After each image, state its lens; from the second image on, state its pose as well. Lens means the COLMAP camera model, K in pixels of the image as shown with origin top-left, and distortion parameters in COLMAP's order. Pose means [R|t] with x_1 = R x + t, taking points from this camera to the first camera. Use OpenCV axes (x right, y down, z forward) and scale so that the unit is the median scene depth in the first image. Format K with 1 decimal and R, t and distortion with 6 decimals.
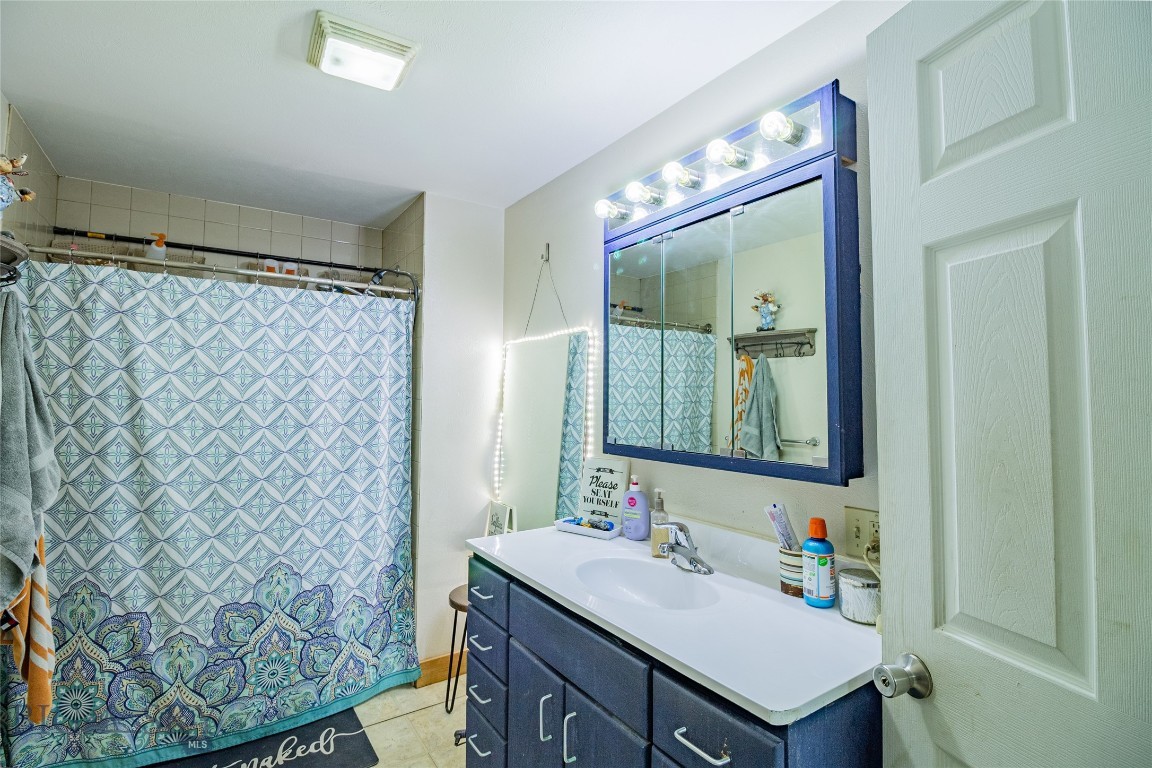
lens RADIAL K [[550.4, 0, 584.7], [0, 550.4, 376.7], [0, 0, 1]] dist [0.007777, -0.008748]
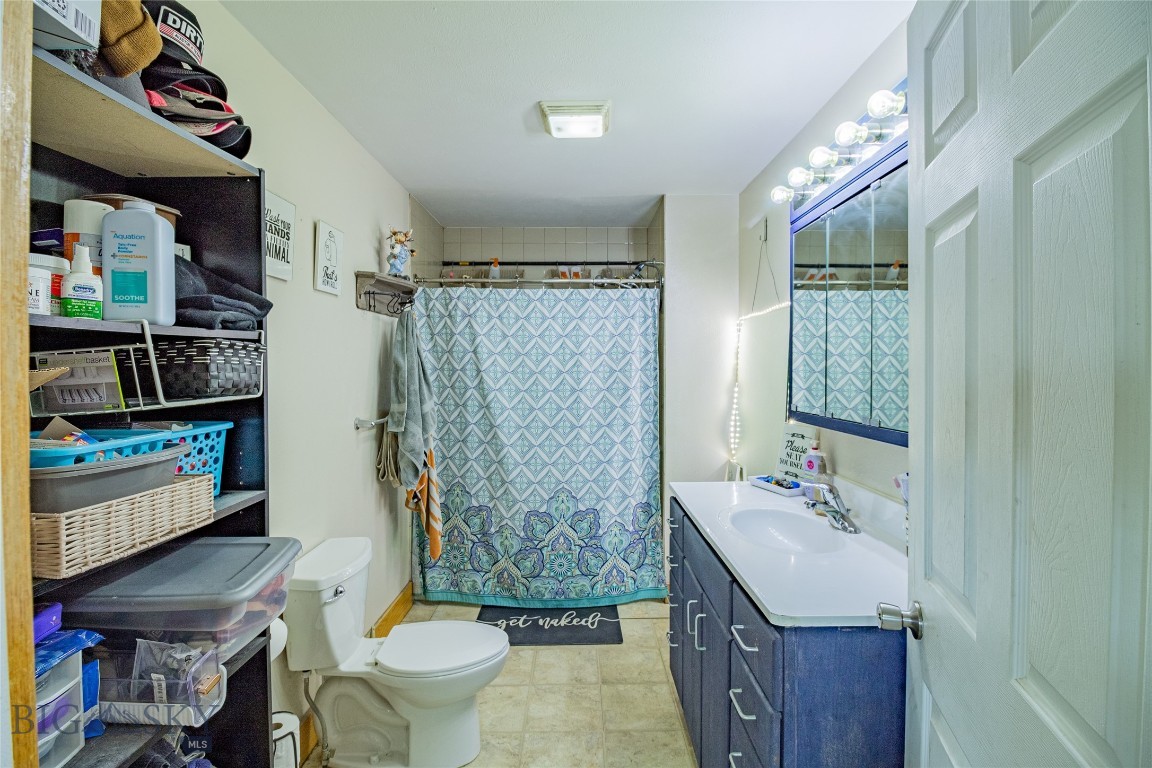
lens RADIAL K [[550.4, 0, 595.7], [0, 550.4, 376.4], [0, 0, 1]] dist [0.007777, -0.008748]
pose [[0.839464, 0.002045, -0.543411, 0.285878], [0.027947, 0.998507, 0.046930, -0.007630], [0.542696, -0.054583, 0.838154, -0.112851]]
